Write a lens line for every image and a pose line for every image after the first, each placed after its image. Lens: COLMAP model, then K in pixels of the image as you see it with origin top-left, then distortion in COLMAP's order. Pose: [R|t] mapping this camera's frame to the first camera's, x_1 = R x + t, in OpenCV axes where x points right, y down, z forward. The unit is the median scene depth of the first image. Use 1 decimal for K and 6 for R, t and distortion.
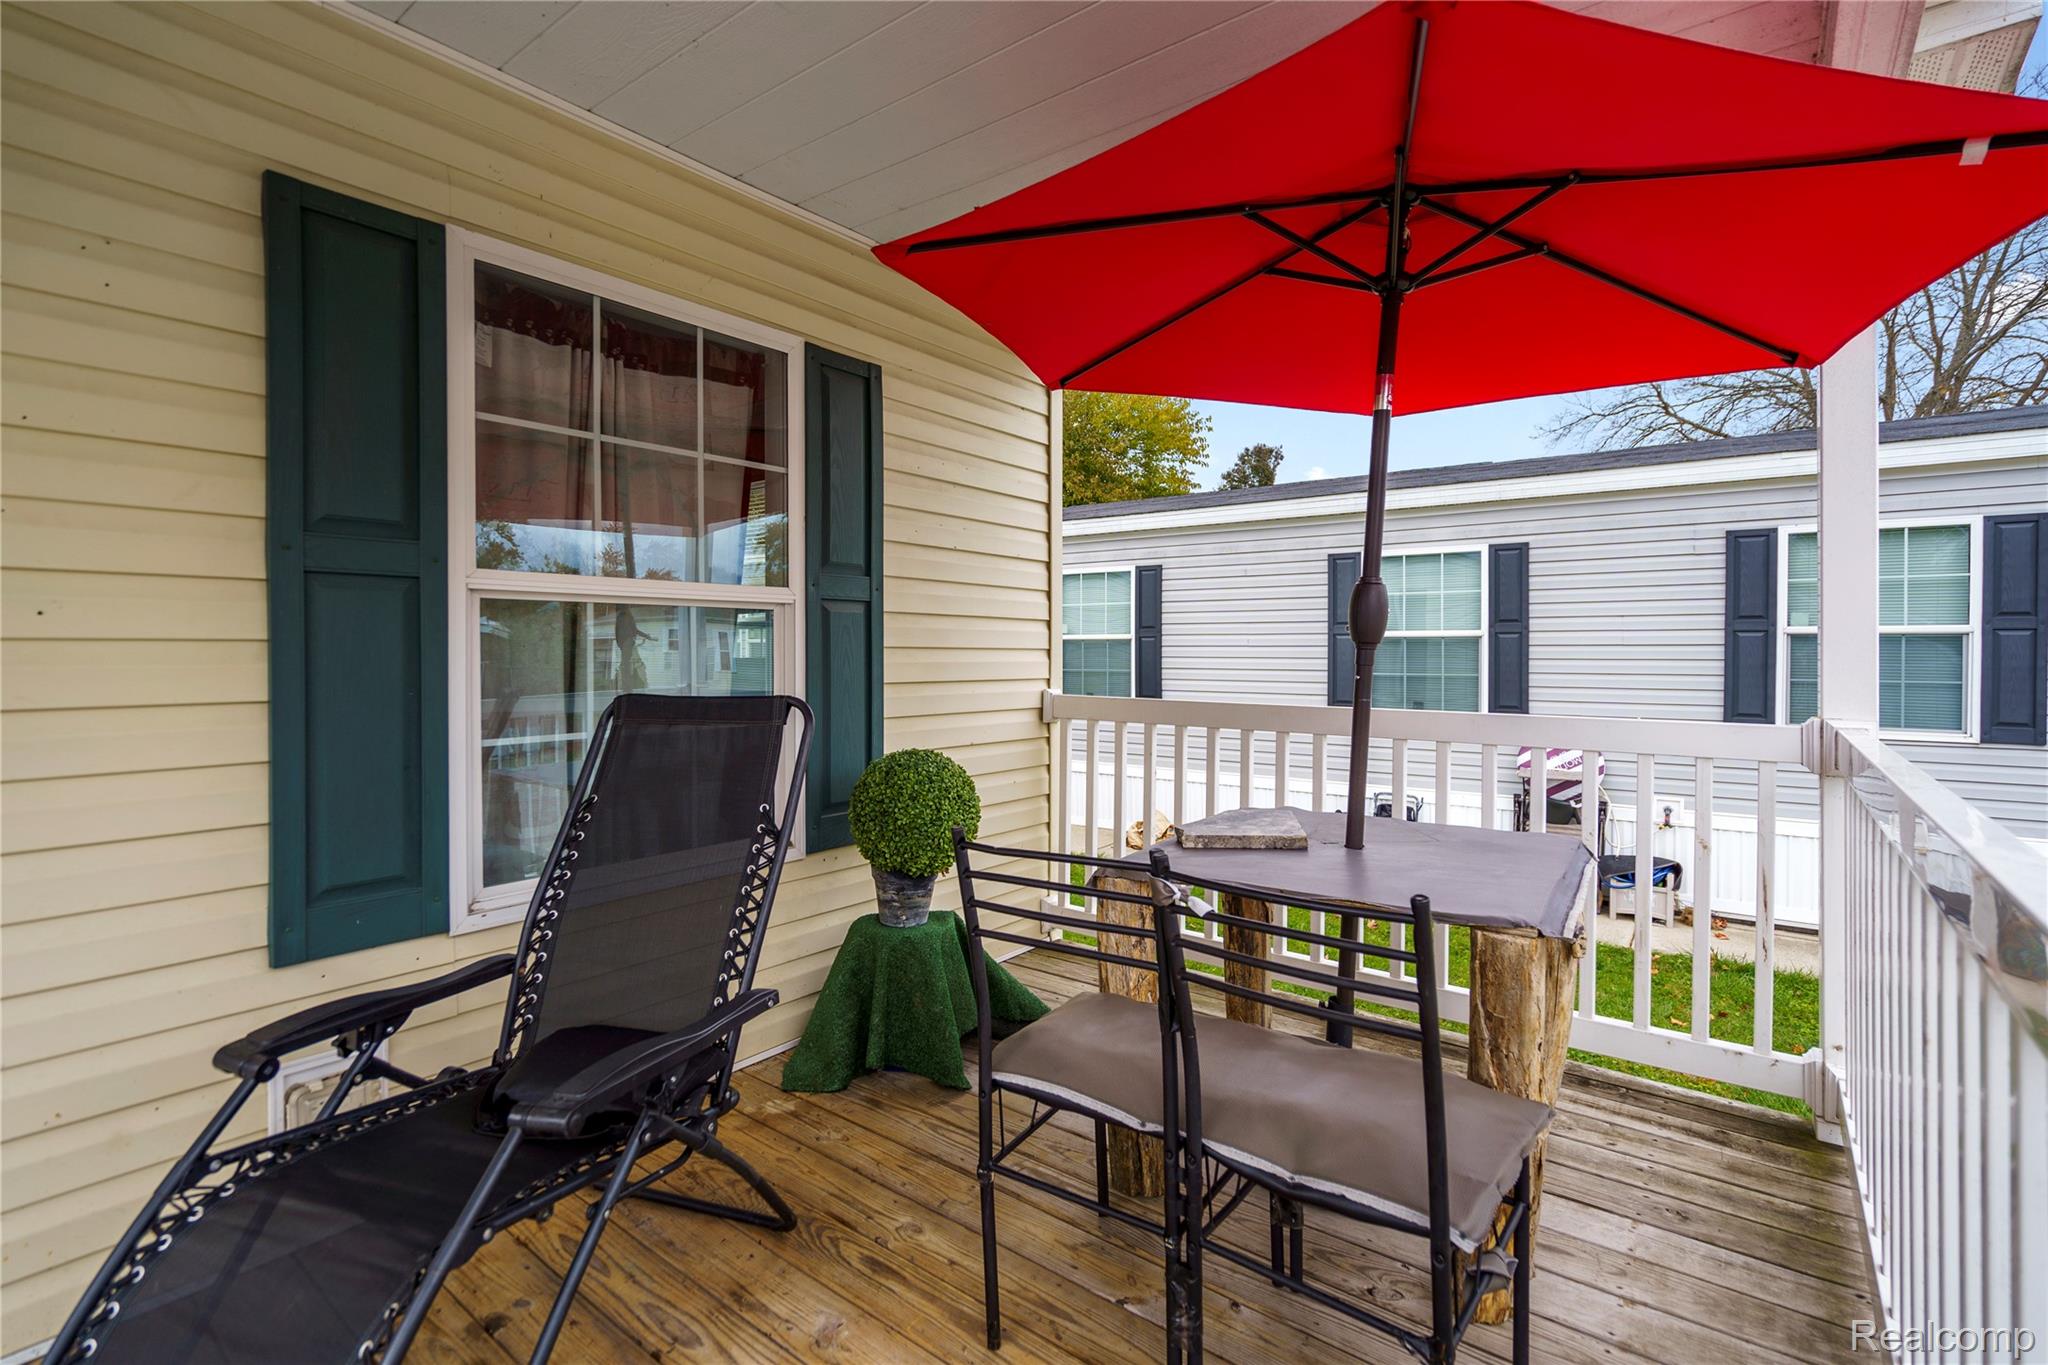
lens RADIAL K [[929.7, 0, 1022.8], [0, 929.7, 652.8], [0, 0, 1]] dist [-0.001359, 0.000252]
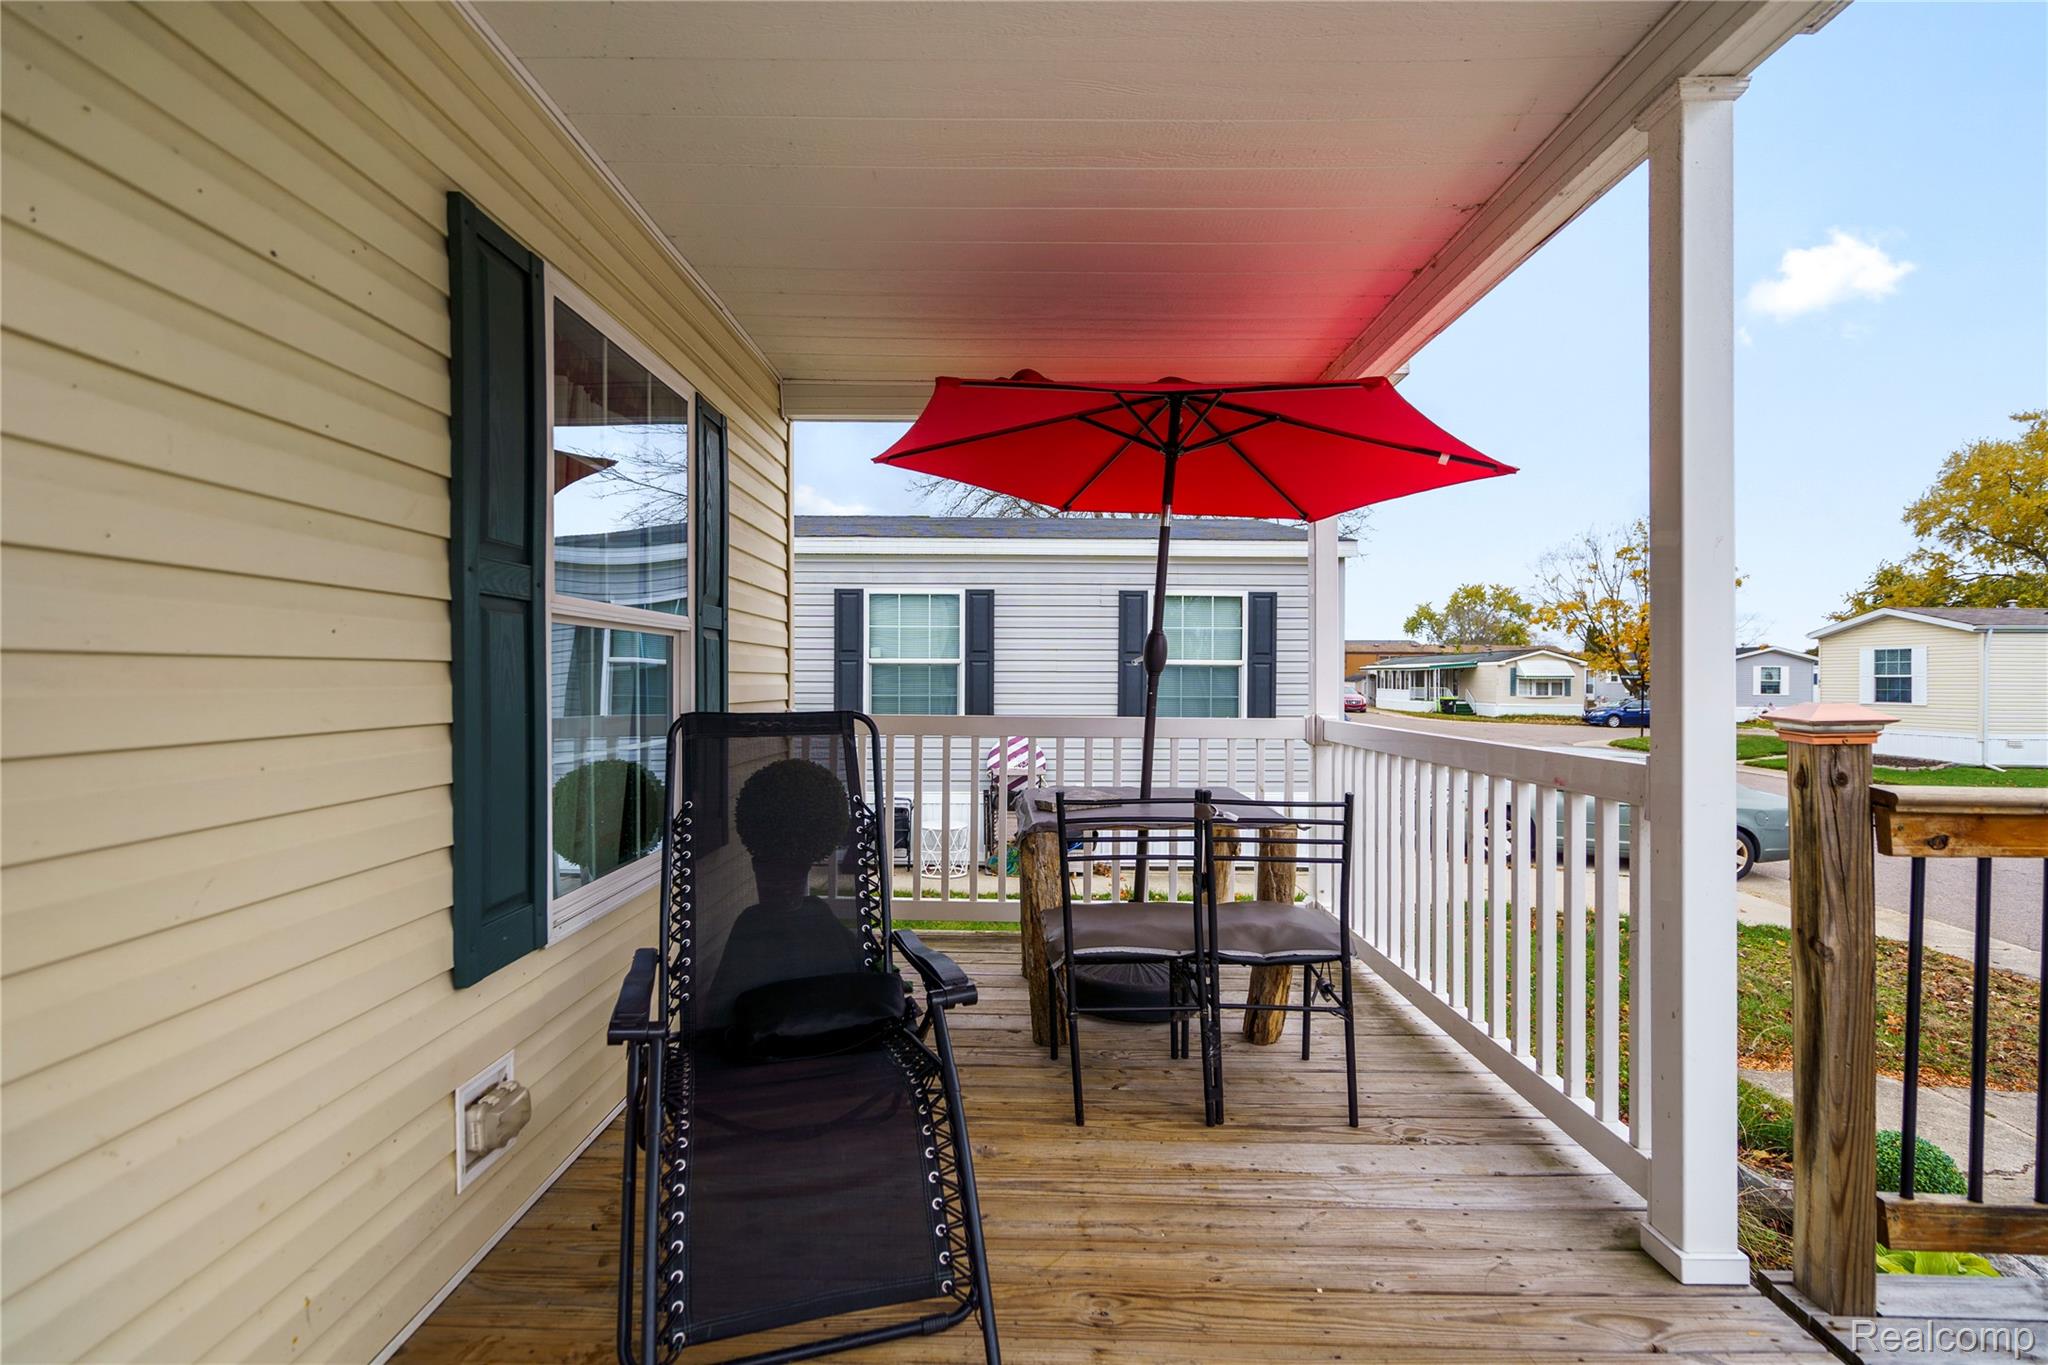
lens RADIAL K [[946.4, 0, 1009.9], [0, 946.4, 675.1], [0, 0, 1]] dist [-0.003052, 0.000344]
pose [[0.798695, 0.004191, 0.601722, -0.671454], [-0.003277, 0.999991, -0.002615, 0.000933], [-0.601727, 0.000117, 0.798702, -0.118007]]
